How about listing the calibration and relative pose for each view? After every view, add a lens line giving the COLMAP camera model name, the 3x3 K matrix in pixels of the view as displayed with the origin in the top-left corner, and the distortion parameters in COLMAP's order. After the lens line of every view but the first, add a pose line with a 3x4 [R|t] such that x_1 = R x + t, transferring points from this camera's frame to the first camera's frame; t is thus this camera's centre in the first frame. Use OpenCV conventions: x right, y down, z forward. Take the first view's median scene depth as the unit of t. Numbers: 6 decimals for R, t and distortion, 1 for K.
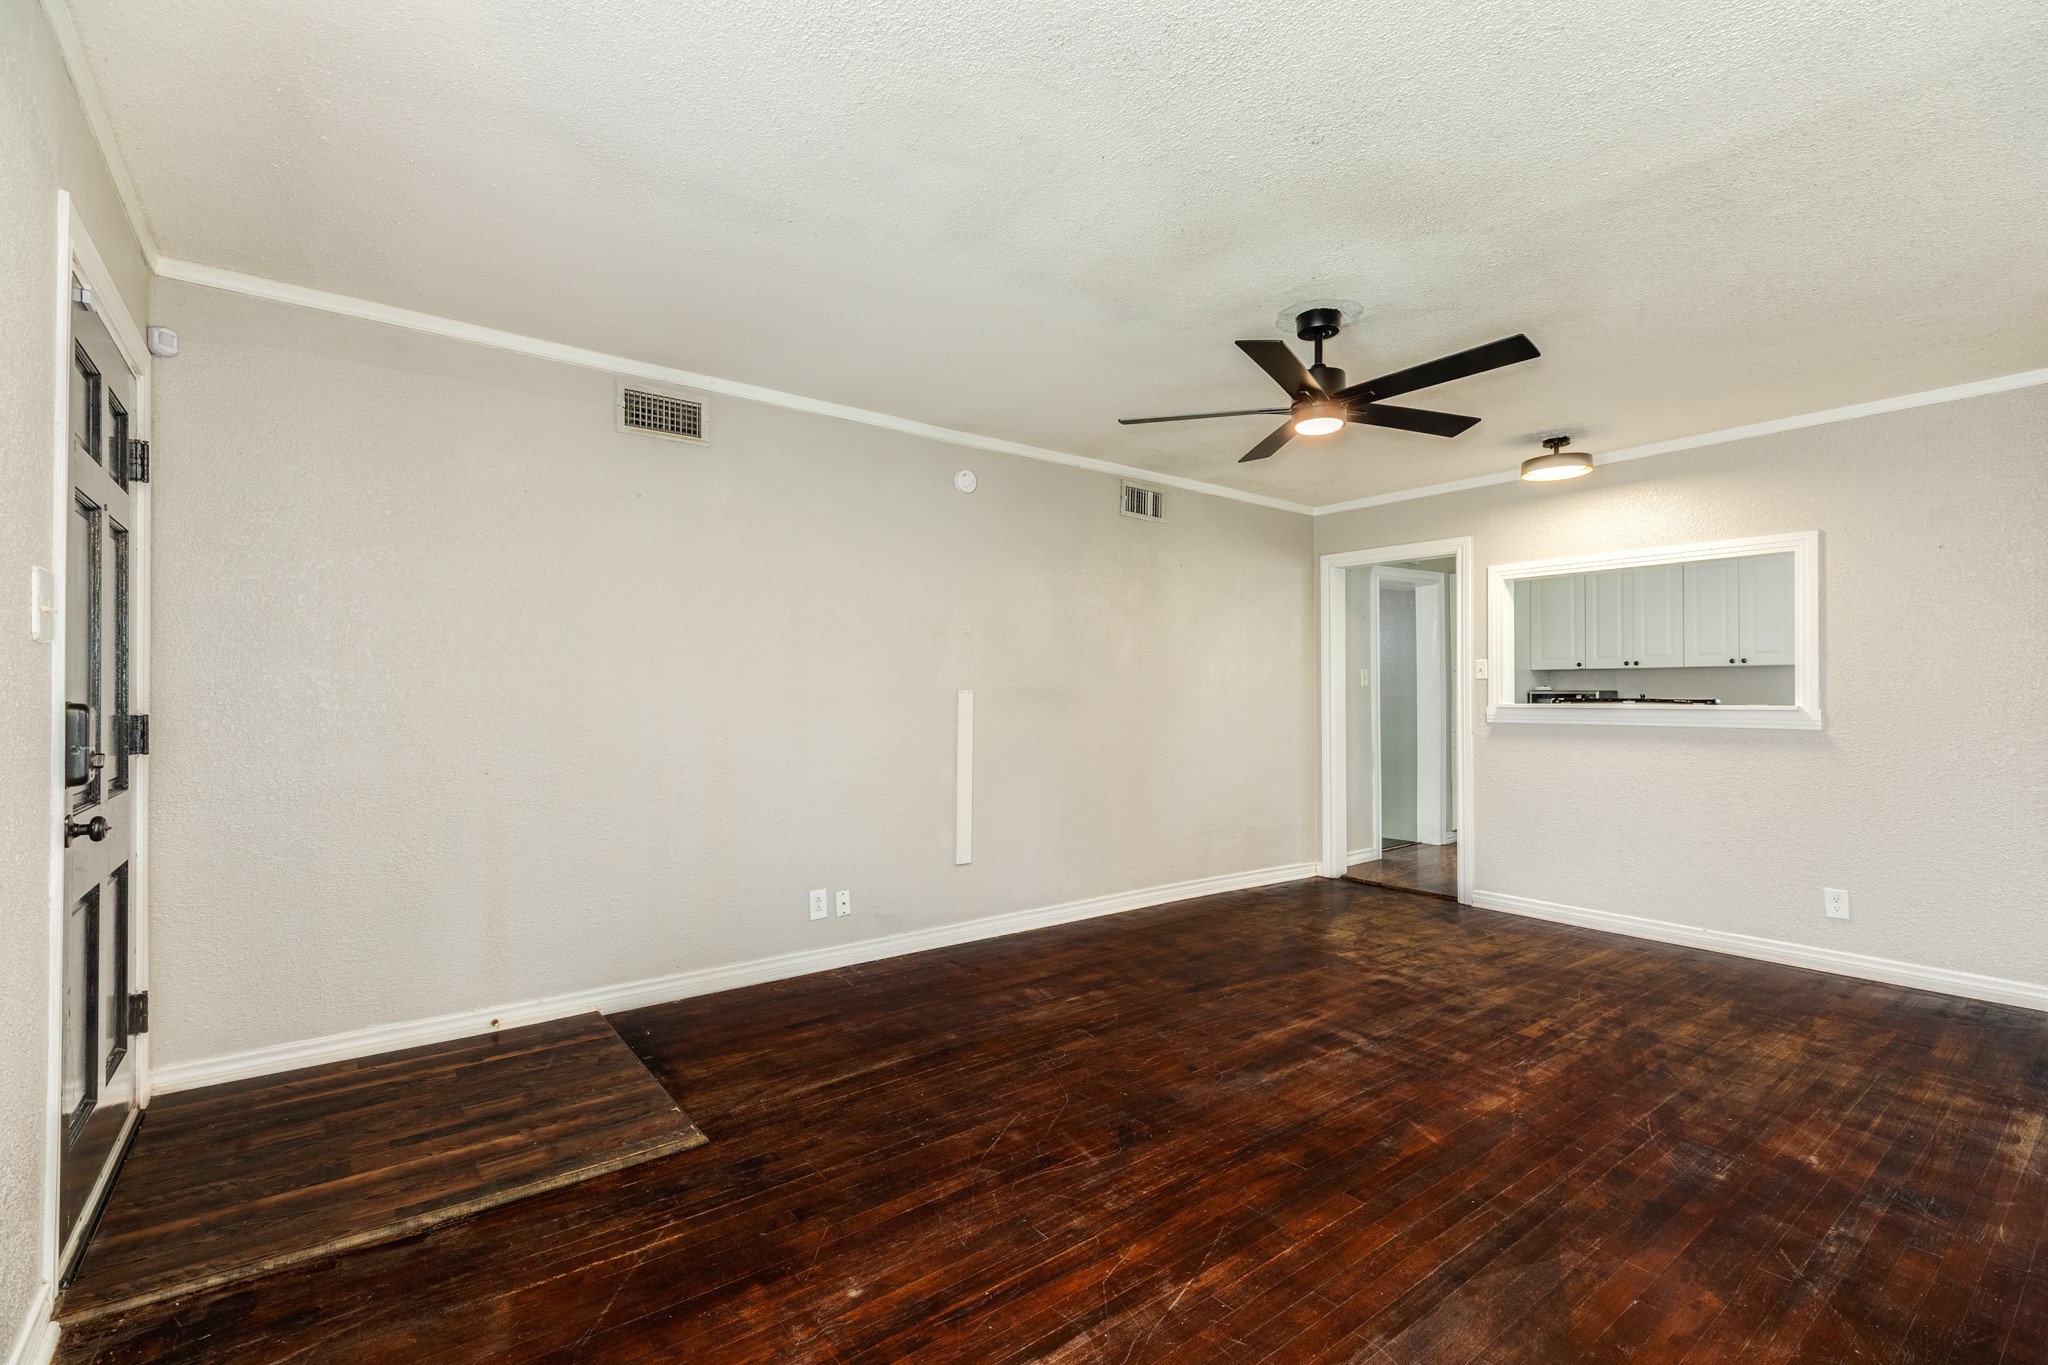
lens RADIAL K [[911.9, 0, 1022.4], [0, 911.9, 683.6], [0, 0, 1]] dist [0.004726, 0.000040]
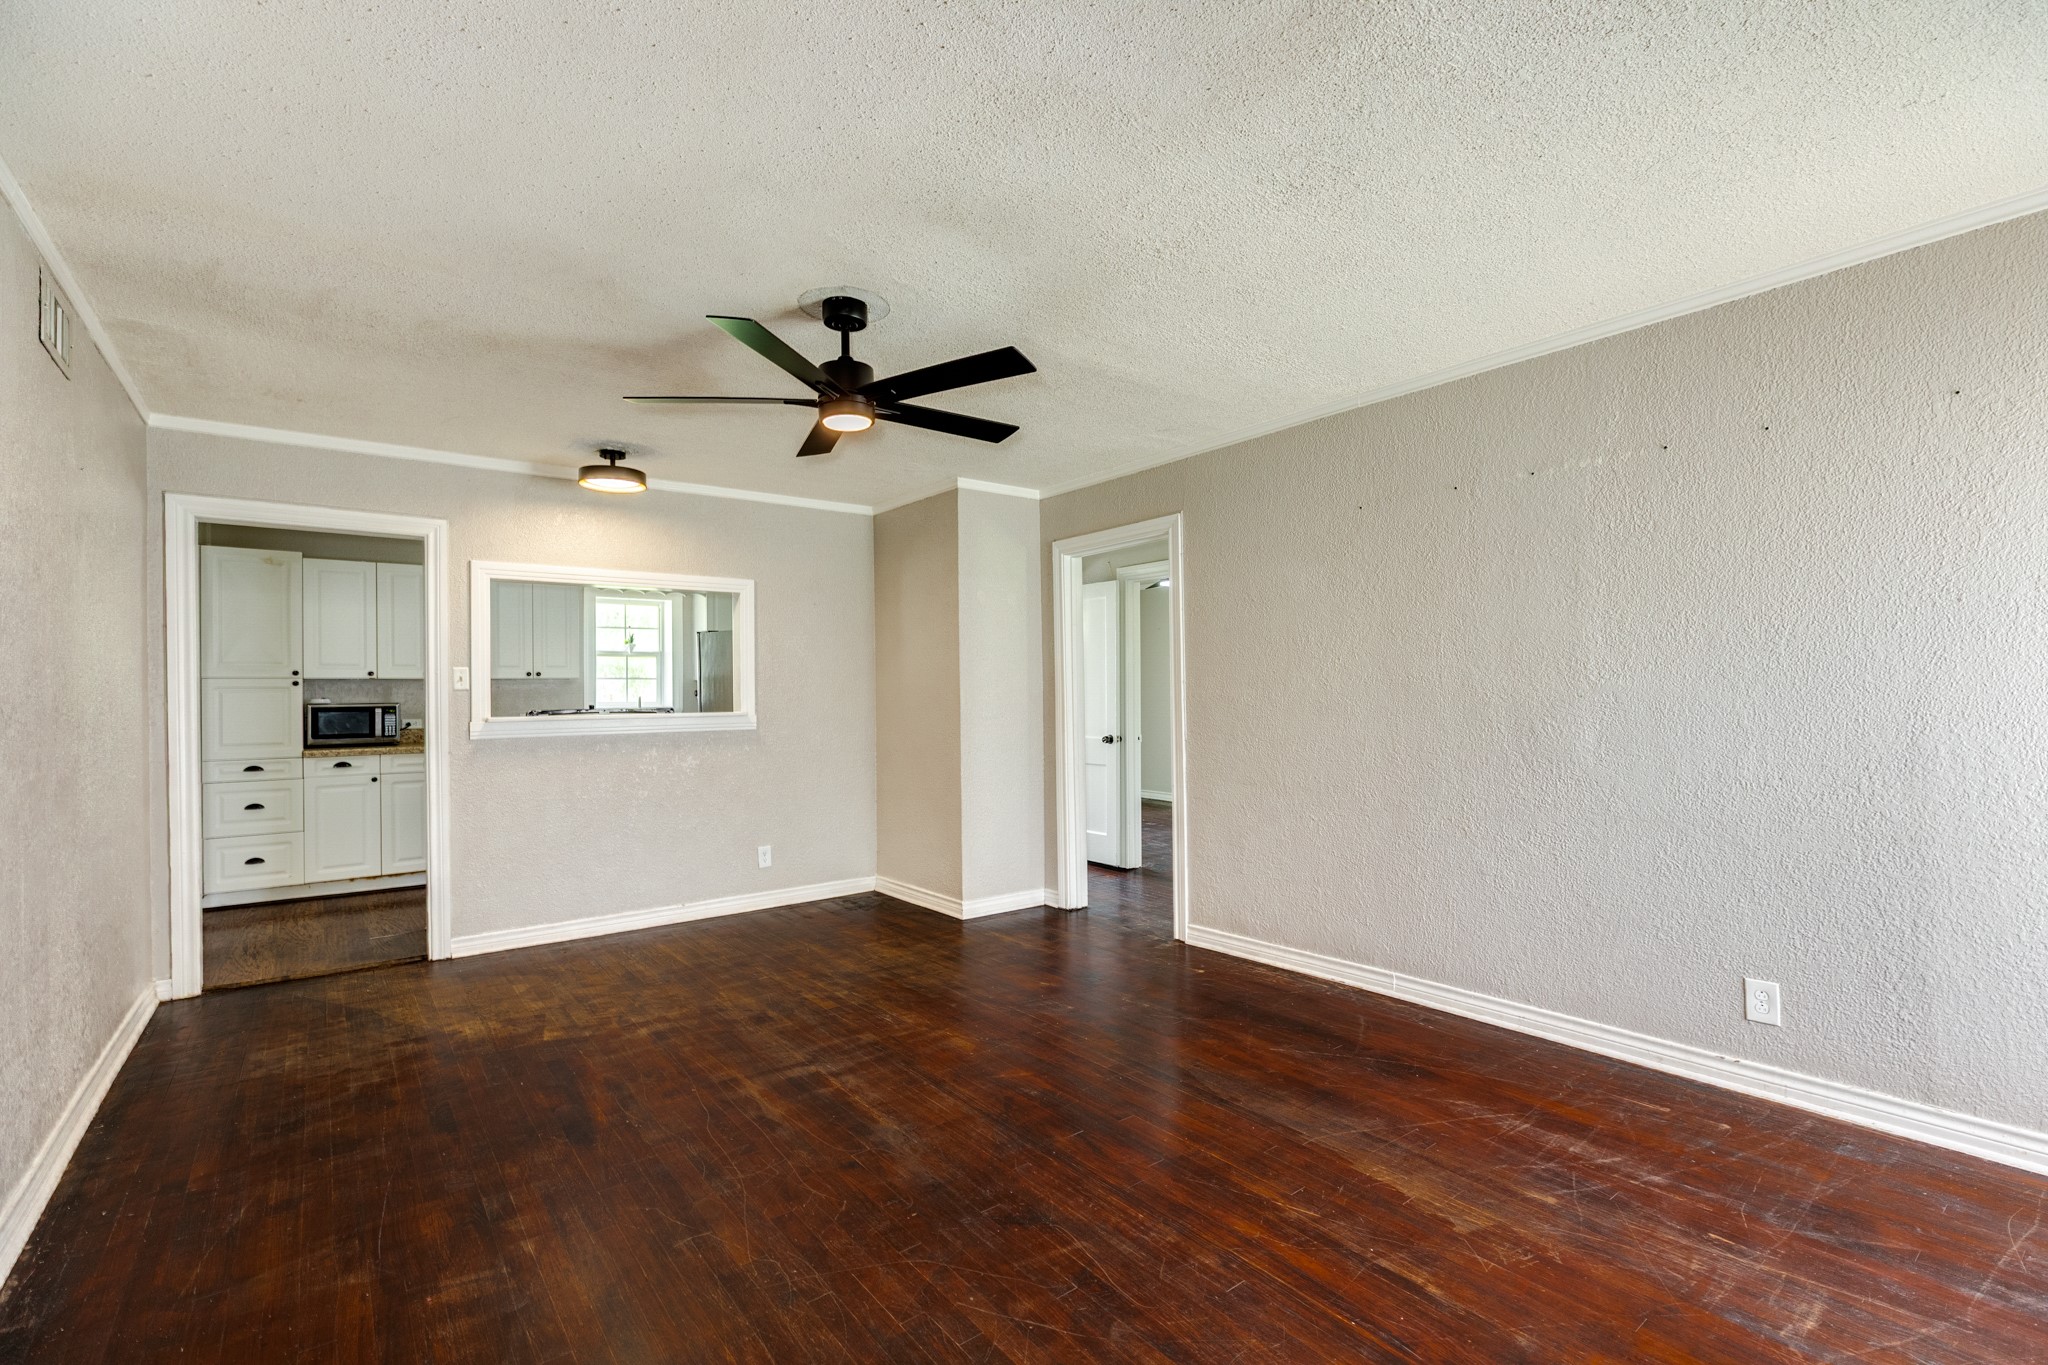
lens RADIAL K [[911.9, 0, 1023.2], [0, 911.9, 683.4], [0, 0, 1]] dist [0.004726, 0.000040]
pose [[0.001508, 0.011934, 0.999928, -0.573403], [0.001083, 0.999928, -0.011935, -0.000062], [-0.999998, 0.001101, 0.001495, 0.759270]]
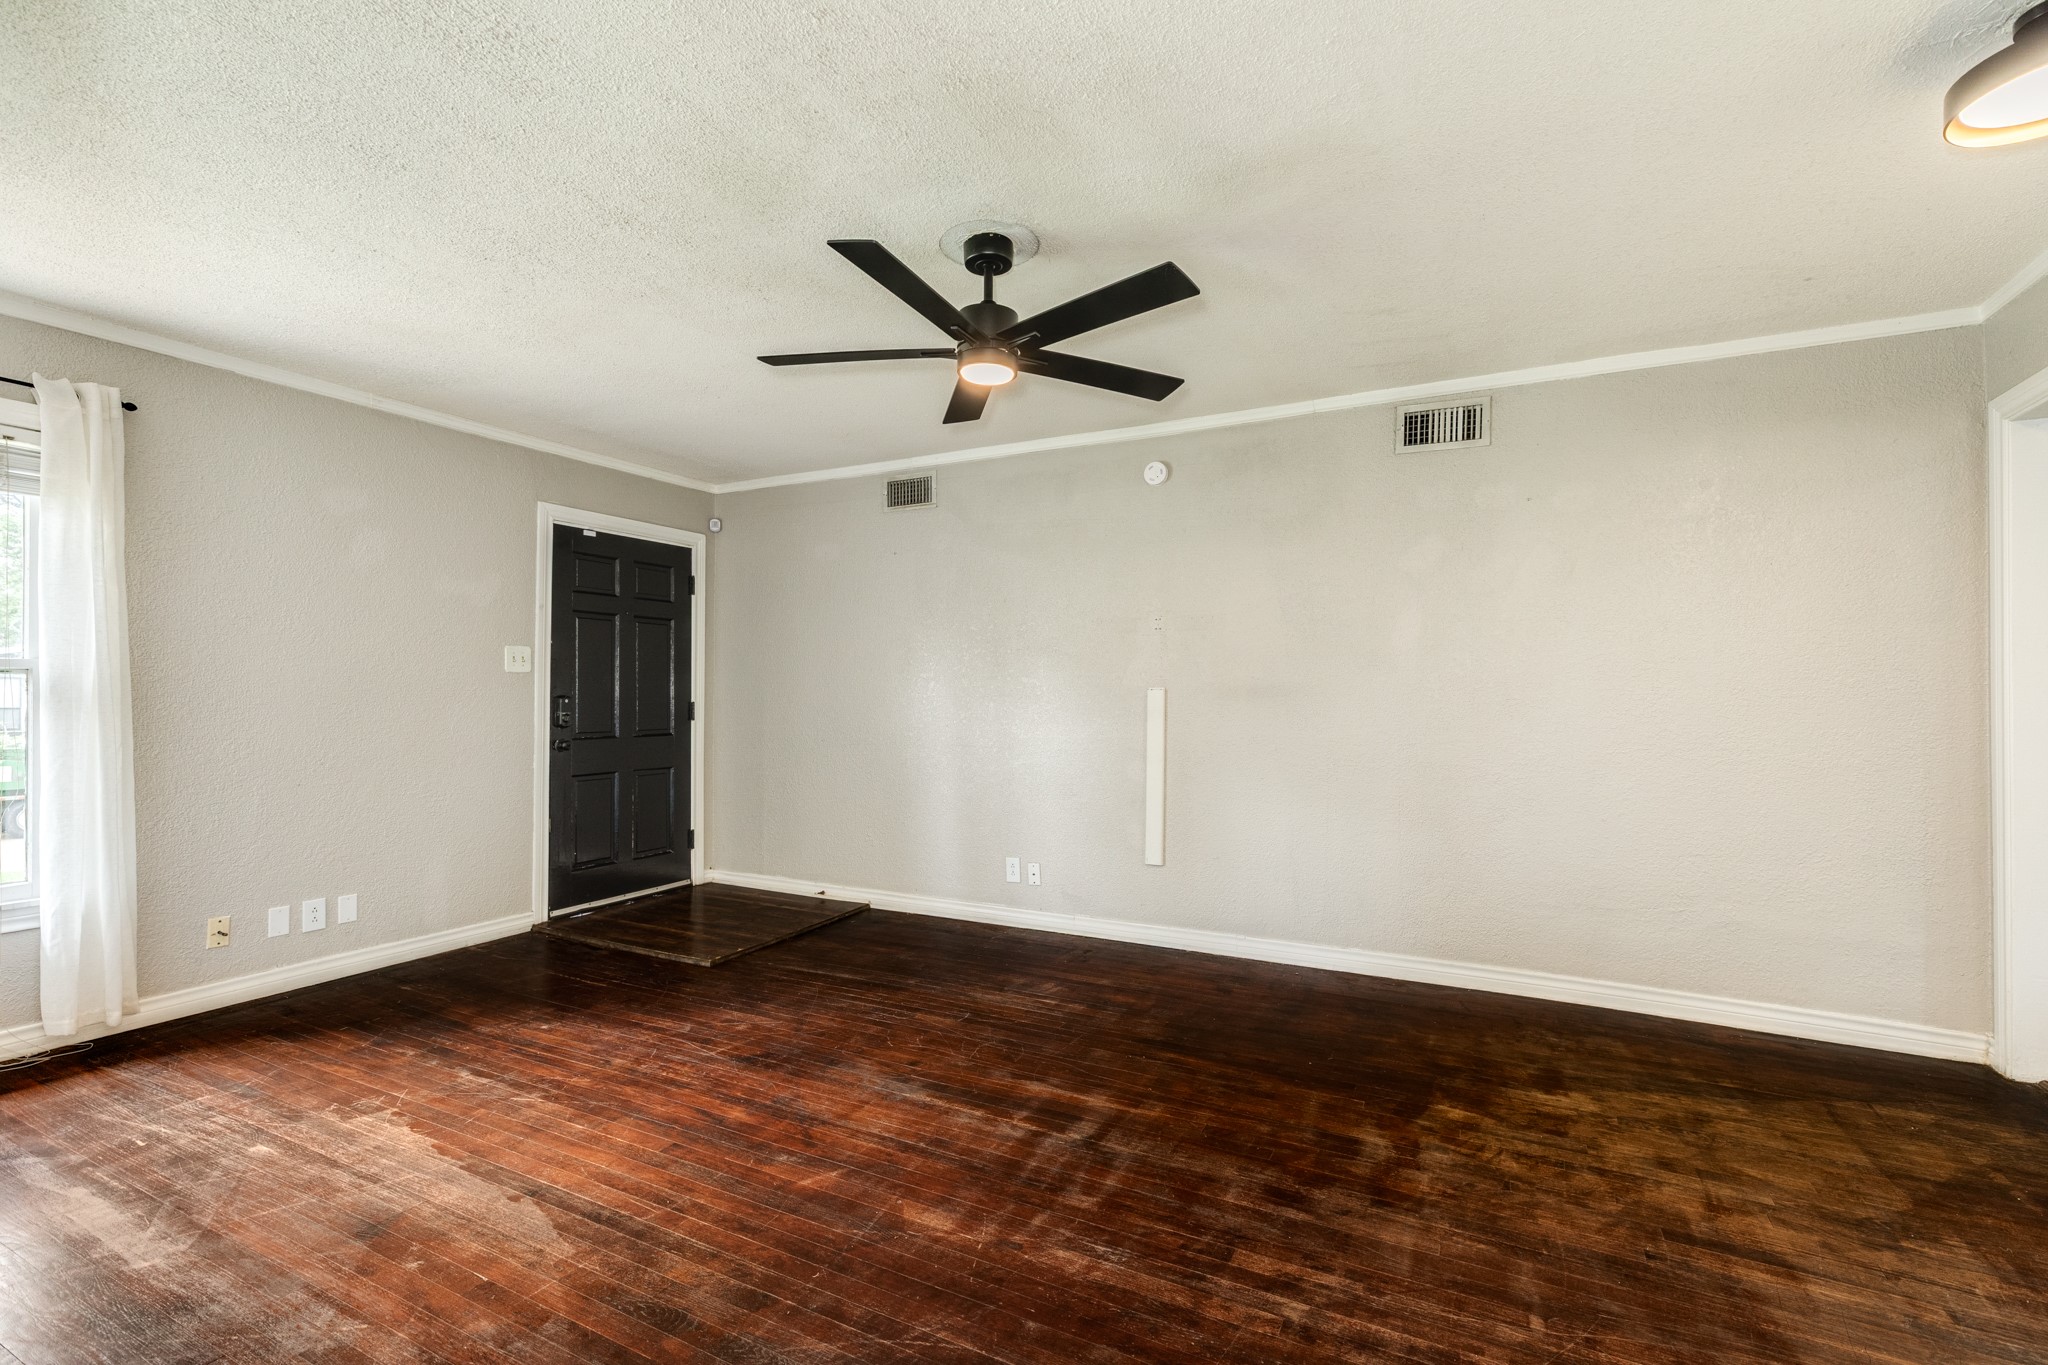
lens RADIAL K [[911.9, 0, 1024.8], [0, 911.9, 688.8], [0, 0, 1]] dist [0.004726, 0.000040]
pose [[0.421111, -0.008227, -0.906972, 1.030762], [0.009706, 0.999942, -0.004564, 0.015457], [0.906957, -0.006881, 0.421167, 0.623318]]
